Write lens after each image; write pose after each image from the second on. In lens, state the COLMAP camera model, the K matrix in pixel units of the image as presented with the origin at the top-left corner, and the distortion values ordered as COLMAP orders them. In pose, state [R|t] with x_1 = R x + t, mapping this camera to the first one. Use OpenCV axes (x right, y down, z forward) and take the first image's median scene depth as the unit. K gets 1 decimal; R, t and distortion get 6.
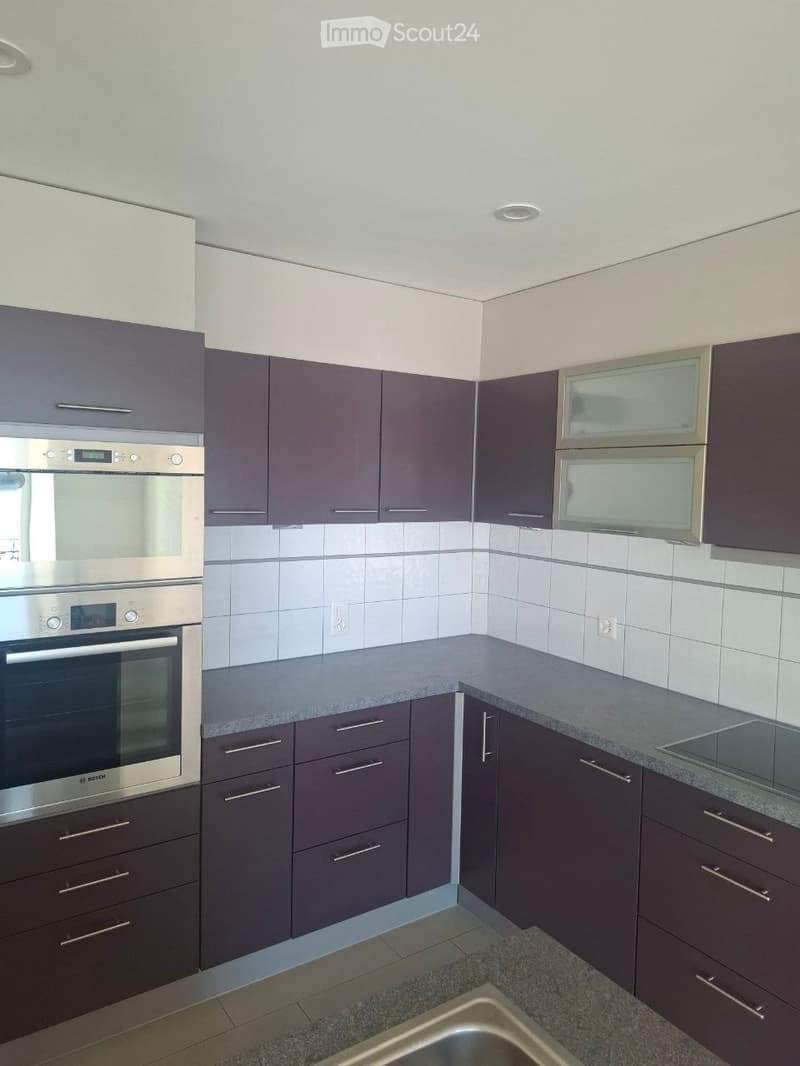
lens RADIAL K [[749.0, 0, 404.3], [0, 749.0, 528.8], [0, 0, 1]] dist [0.059863, -0.001754]
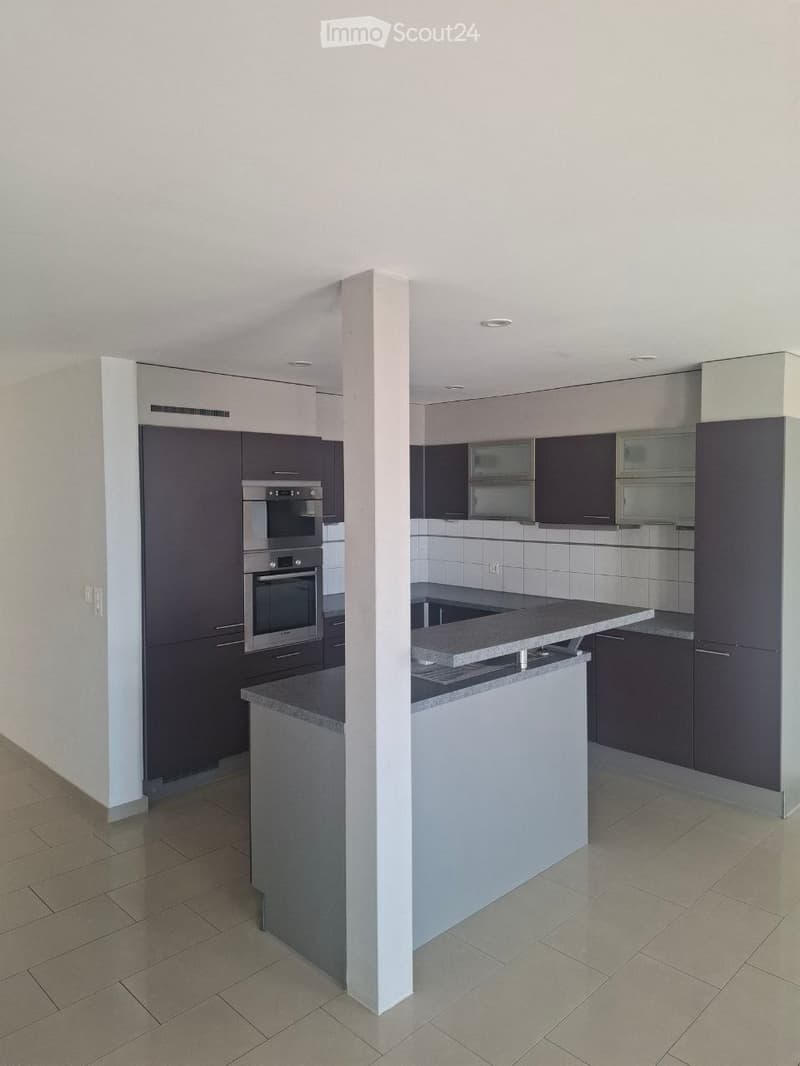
lens RADIAL K [[749.0, 0, 404.3], [0, 749.0, 528.8], [0, 0, 1]] dist [0.059863, -0.001754]
pose [[0.983232, -0.038431, 0.178262, -0.379808], [0.040535, 0.999145, -0.008176, 0.038917], [-0.177795, 0.015265, 0.983949, -1.102005]]
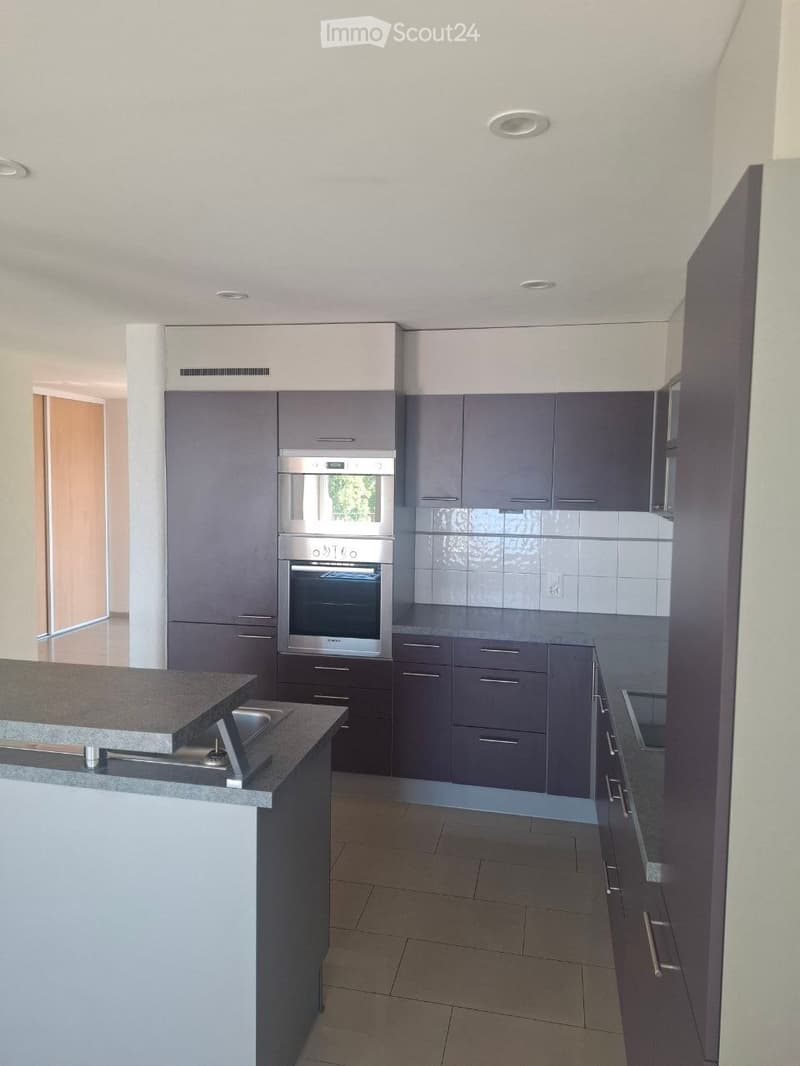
lens RADIAL K [[749.0, 0, 404.3], [0, 749.0, 528.8], [0, 0, 1]] dist [0.059863, -0.001754]
pose [[0.689724, 0.045128, -0.722665, 0.854649], [-0.039957, 0.998907, 0.024242, 0.005721], [0.722969, 0.012155, 0.690774, -0.113446]]
